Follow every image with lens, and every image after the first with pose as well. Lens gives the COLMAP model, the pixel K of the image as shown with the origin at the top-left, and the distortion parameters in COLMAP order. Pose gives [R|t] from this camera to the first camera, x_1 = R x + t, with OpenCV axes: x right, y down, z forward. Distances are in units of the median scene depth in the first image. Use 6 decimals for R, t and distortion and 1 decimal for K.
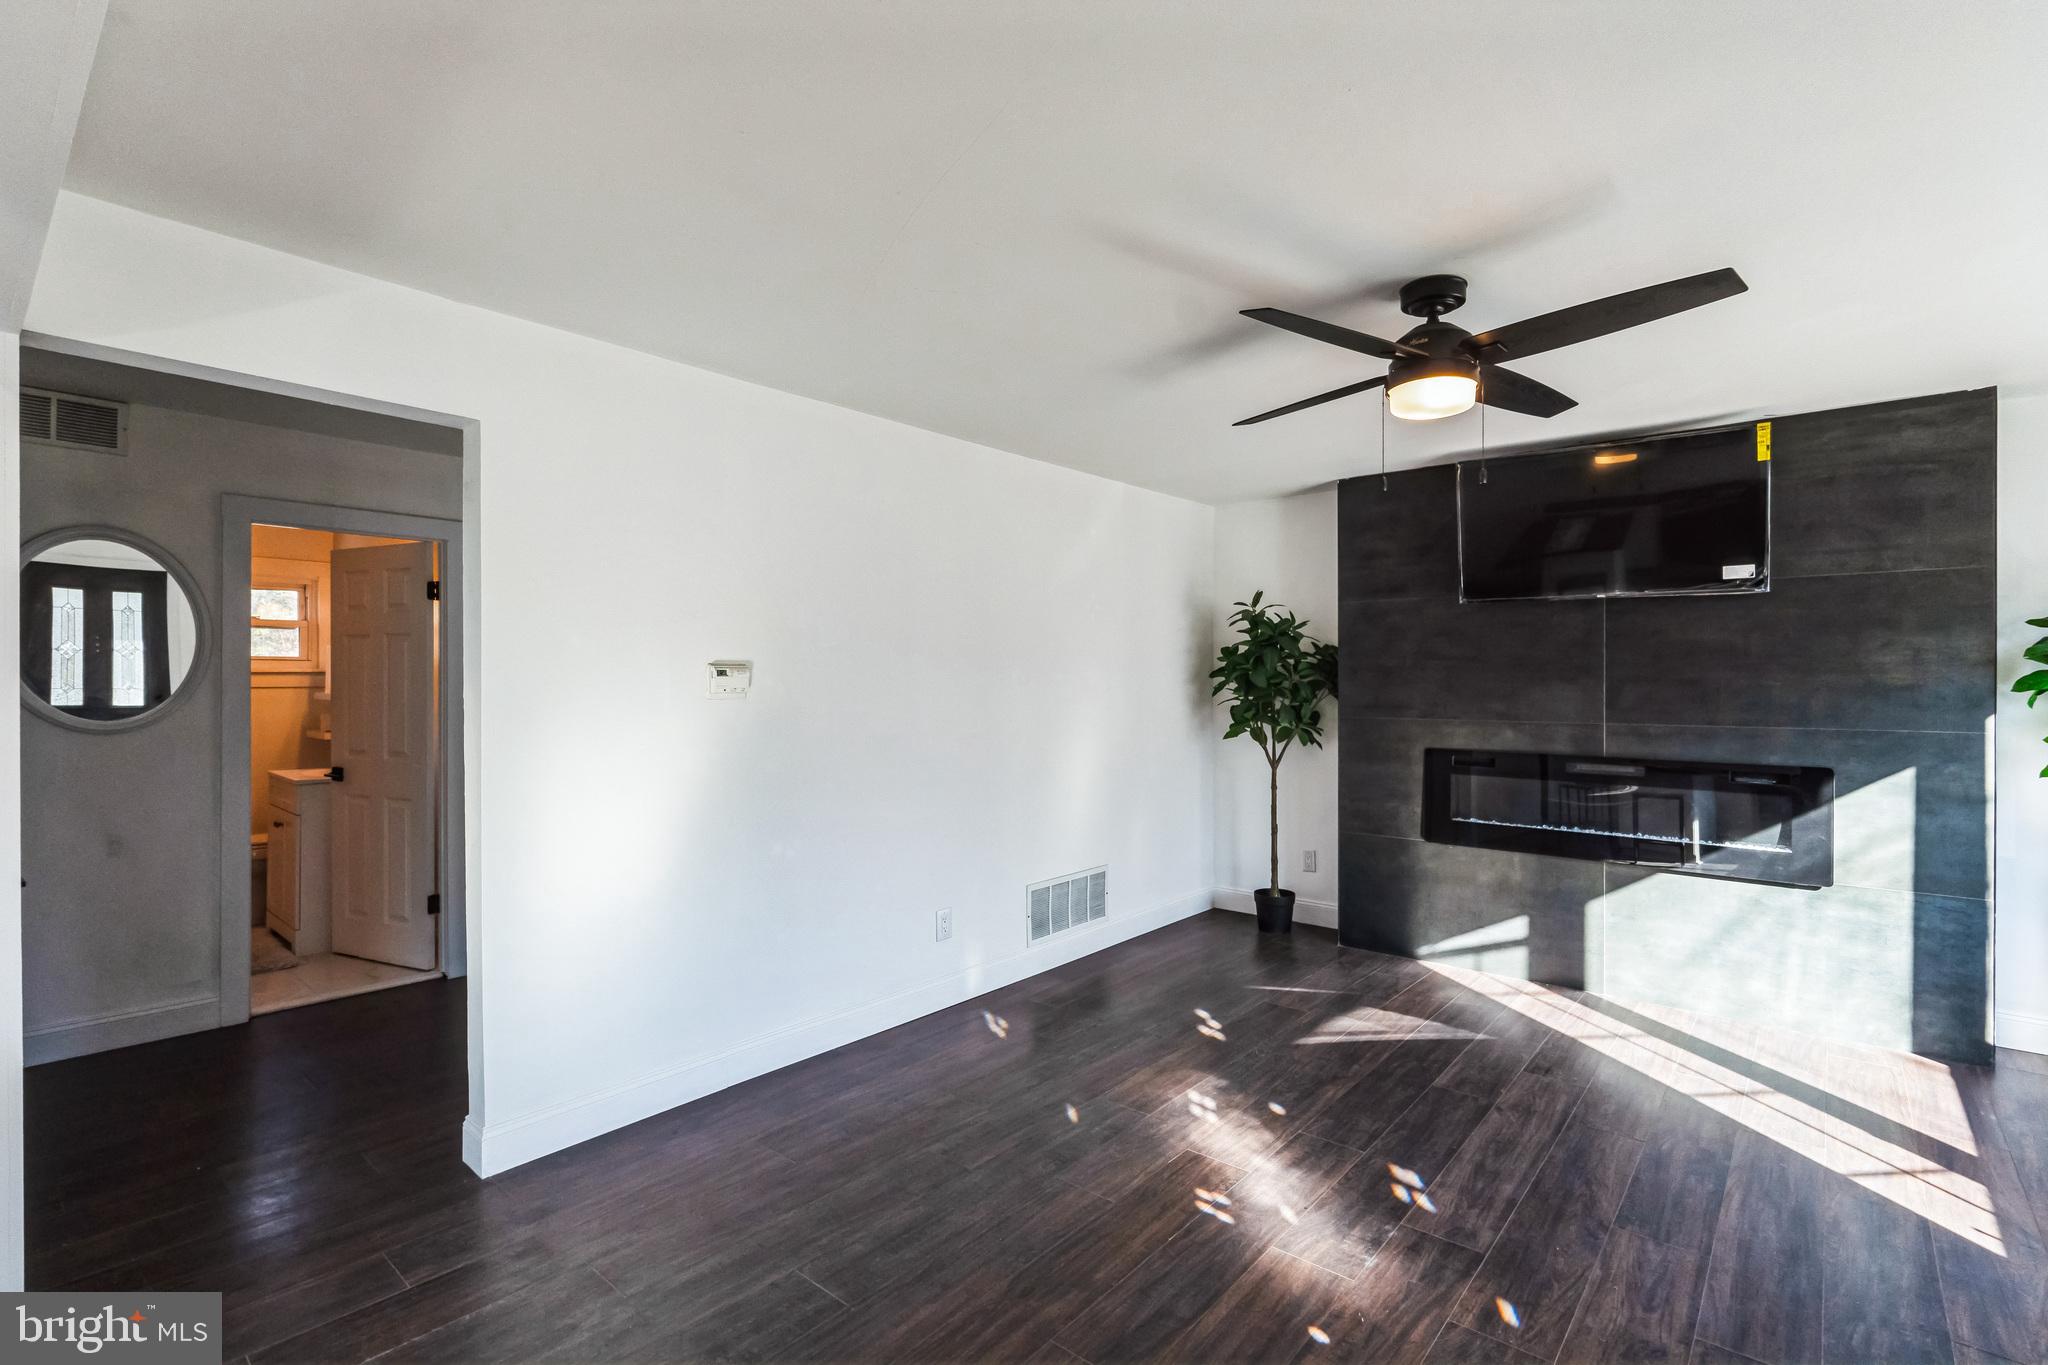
lens RADIAL K [[947.7, 0, 1024.0], [0, 947.7, 682.5], [0, 0, 1]] dist [0.001367, 0.000358]
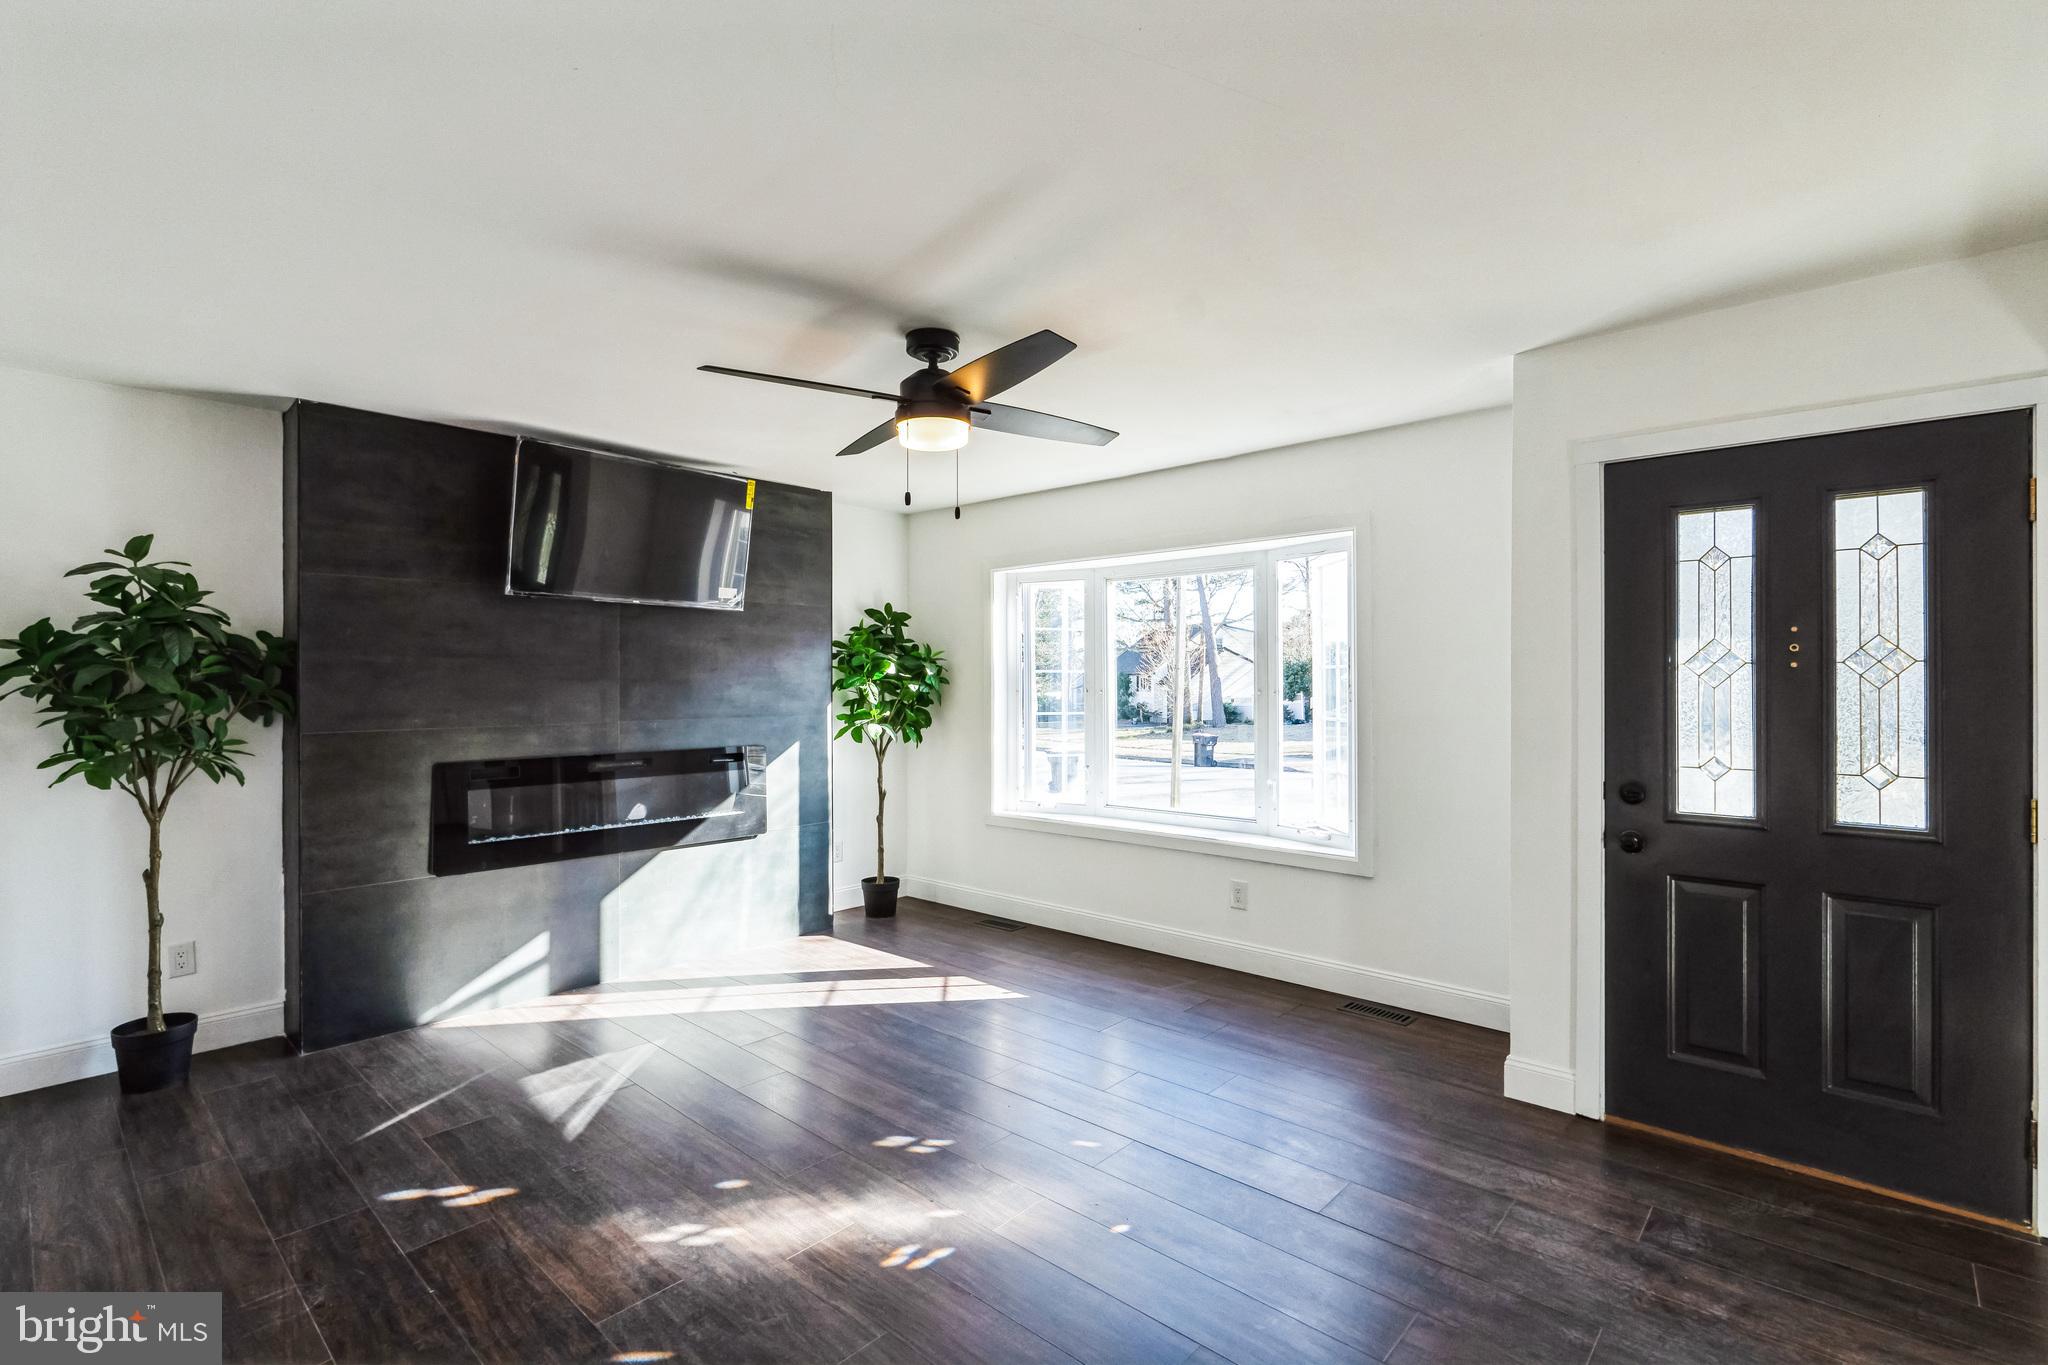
lens RADIAL K [[954.1, 0, 1017.5], [0, 954.1, 670.1], [0, 0, 1]] dist [-0.001524, -0.000326]
pose [[0.020958, 0.007928, 0.999749, -0.446794], [0.003715, 0.999961, -0.008008, -0.003904], [-0.999773, 0.003882, 0.020927, 0.547369]]
